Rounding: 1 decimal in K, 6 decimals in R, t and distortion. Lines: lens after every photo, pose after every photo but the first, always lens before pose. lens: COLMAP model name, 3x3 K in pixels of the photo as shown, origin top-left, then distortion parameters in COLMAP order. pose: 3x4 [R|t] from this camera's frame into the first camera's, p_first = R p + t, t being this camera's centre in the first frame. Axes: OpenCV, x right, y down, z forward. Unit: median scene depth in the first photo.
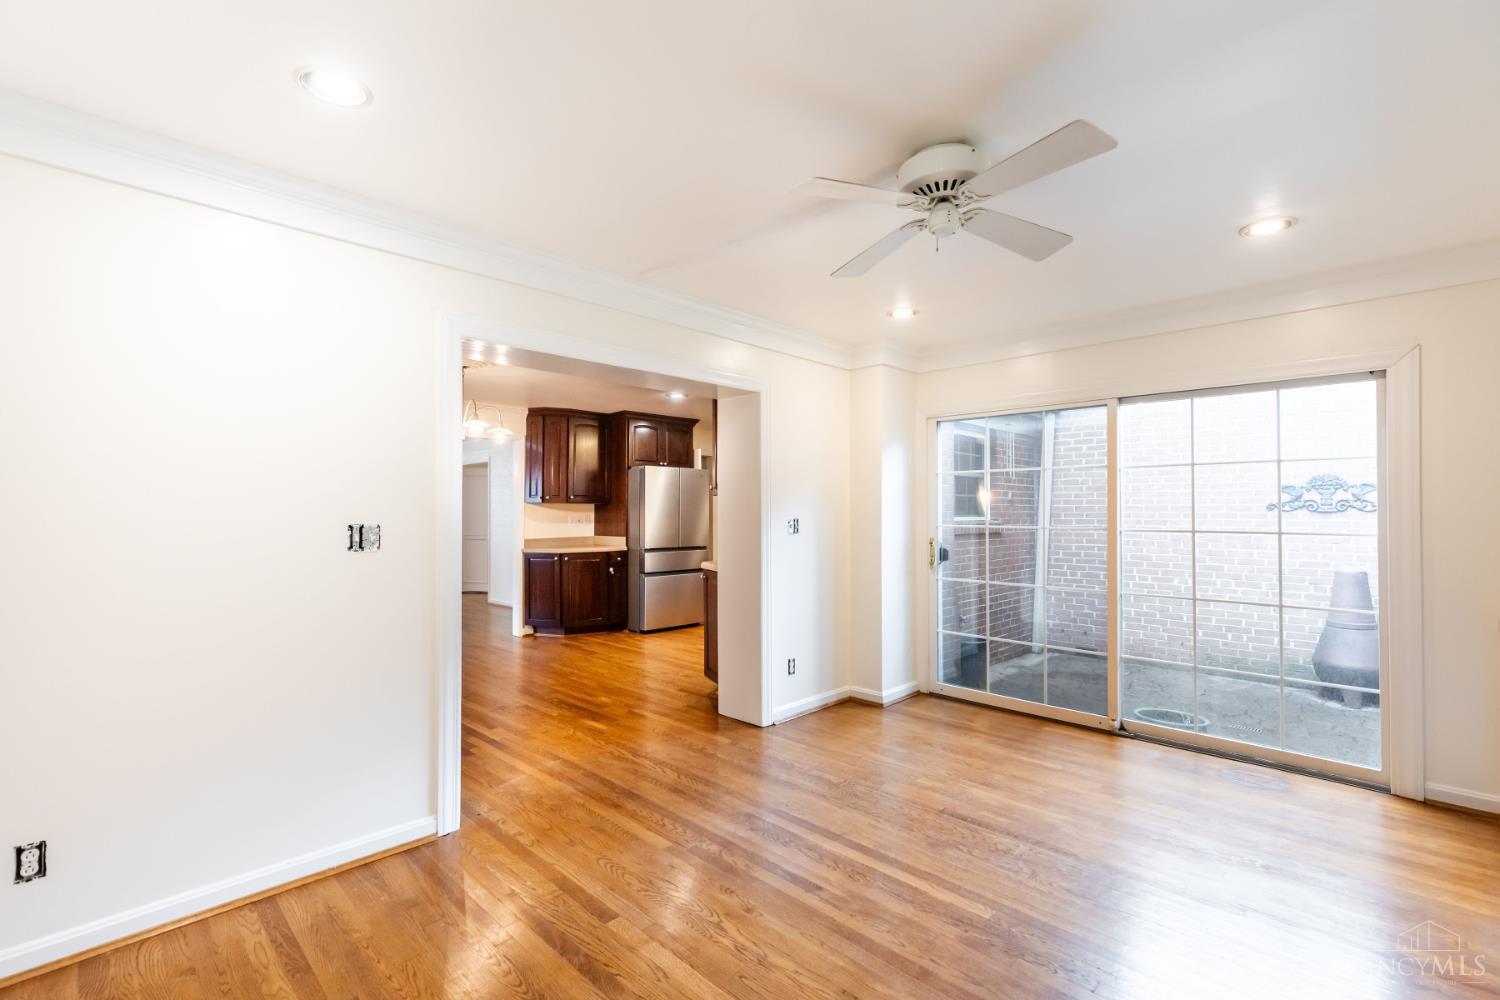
lens RADIAL K [[684.9, 0, 748.2], [0, 684.9, 504.0], [0, 0, 1]] dist [0.002324, -0.000301]
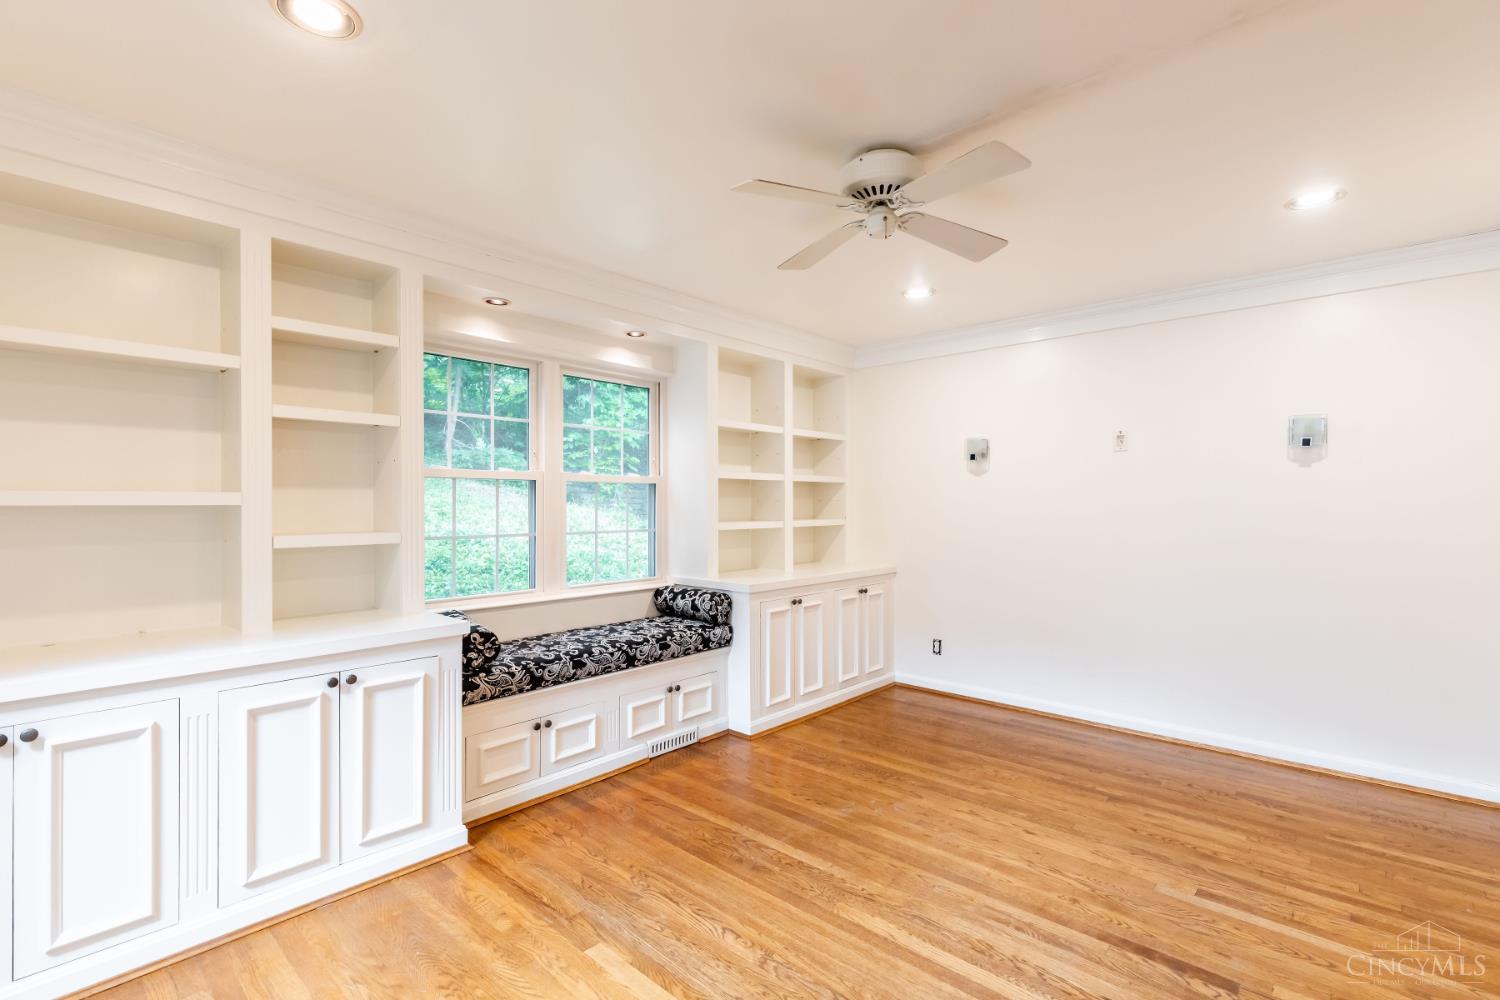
lens RADIAL K [[684.9, 0, 748.2], [0, 684.9, 504.0], [0, 0, 1]] dist [0.002324, -0.000301]
pose [[-0.999524, 0.003311, -0.030662, 0.466195], [0.003406, 0.999989, -0.003069, 0.015298], [0.030652, -0.003172, -0.999525, 1.829316]]
